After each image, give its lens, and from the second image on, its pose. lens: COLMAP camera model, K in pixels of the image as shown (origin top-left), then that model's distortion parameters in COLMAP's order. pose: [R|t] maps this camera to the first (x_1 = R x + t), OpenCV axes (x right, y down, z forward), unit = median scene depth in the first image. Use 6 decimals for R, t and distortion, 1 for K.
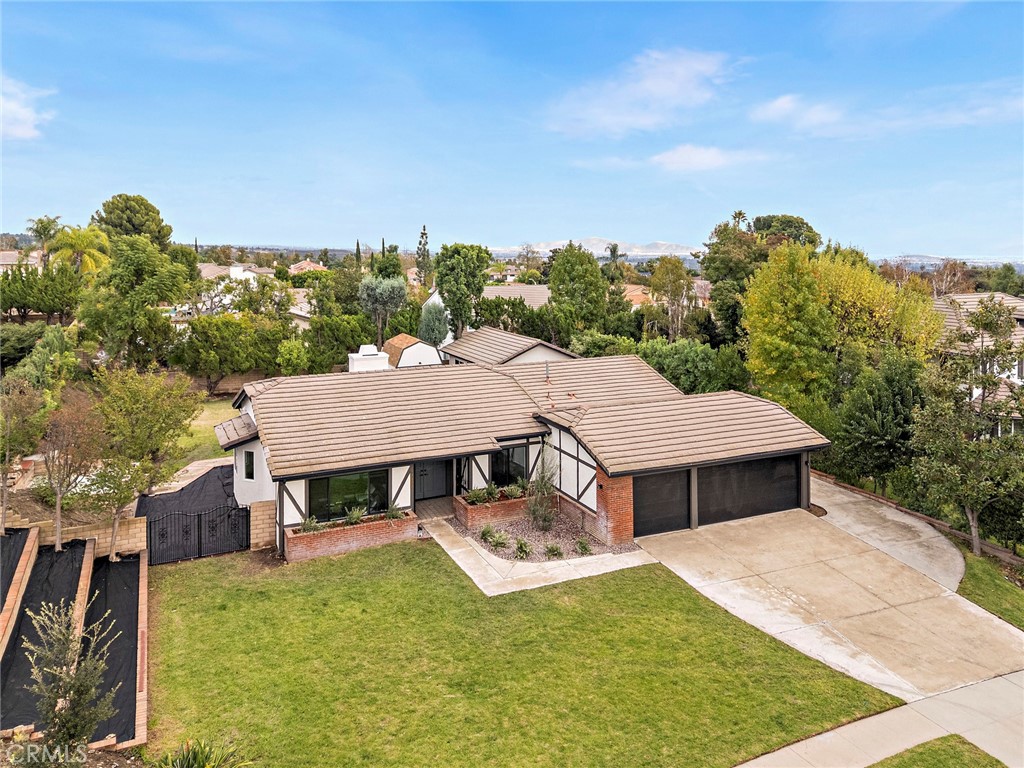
lens RADIAL K [[780.0, 0, 511.7], [0, 780.0, 264.6], [0, 0, 1]] dist [0.032552, -0.004566]
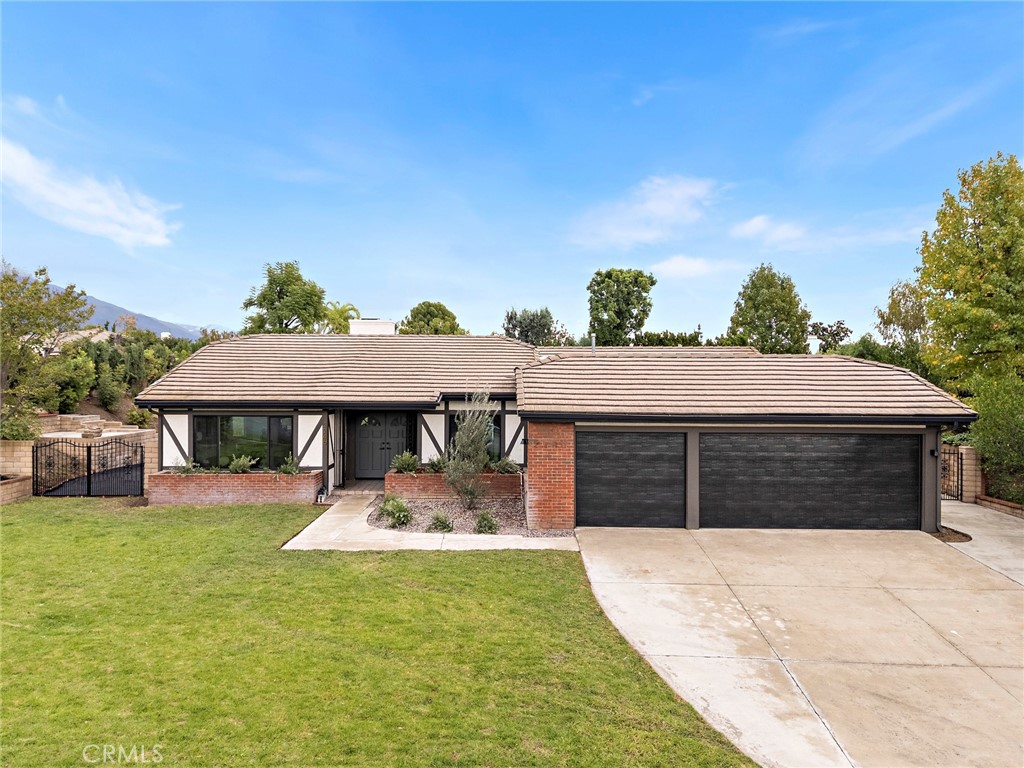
lens RADIAL K [[745.1, 0, 512.0], [0, 745.1, 384.0], [0, 0, 1]] dist [0.066689, -0.064601]
pose [[0.911553, 0.012524, -0.410993, 0.372818], [-0.019907, 0.999708, -0.013688, 0.250788], [0.410702, 0.020659, 0.911536, 0.428035]]
